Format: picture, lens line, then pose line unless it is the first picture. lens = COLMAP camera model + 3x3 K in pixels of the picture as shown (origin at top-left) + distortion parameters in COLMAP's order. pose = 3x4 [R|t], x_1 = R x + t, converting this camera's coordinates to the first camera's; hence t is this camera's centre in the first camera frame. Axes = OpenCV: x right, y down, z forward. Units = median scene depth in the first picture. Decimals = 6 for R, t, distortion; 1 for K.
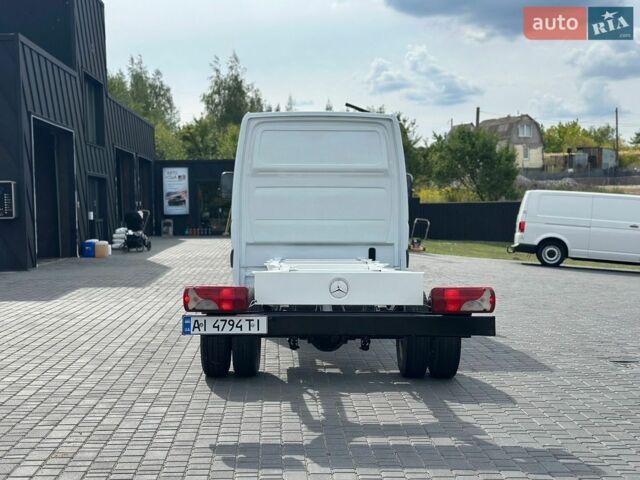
lens RADIAL K [[889.7, 0, 319.8], [0, 889.7, 251.8], [0, 0, 1]] dist [0.202908, -0.460418]
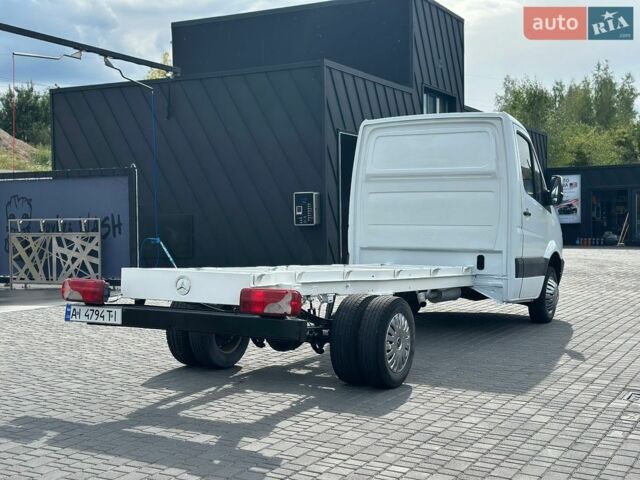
lens RADIAL K [[889.7, 0, 319.8], [0, 889.7, 251.8], [0, 0, 1]] dist [0.202908, -0.460418]
pose [[0.858392, 0.020881, -0.512569, 0.180906], [-0.026846, 0.999631, -0.004235, 0.000222], [0.512291, 0.017396, 0.858636, 0.044800]]
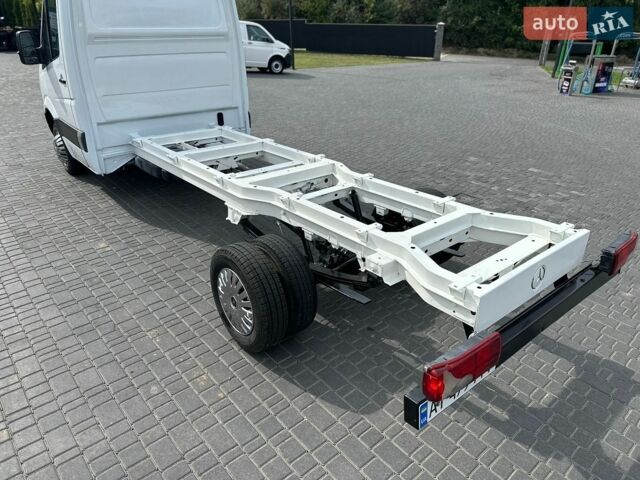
lens RADIAL K [[449.5, 0, 320.0], [0, 449.5, 240.0], [0, 0, 1]] dist [0.089845, -0.123981]
pose [[0.786572, -0.269609, 0.555531, -0.088388], [0.019429, 0.910008, 0.414134, -0.040918], [-0.617192, -0.314953, 0.721026, 0.216582]]
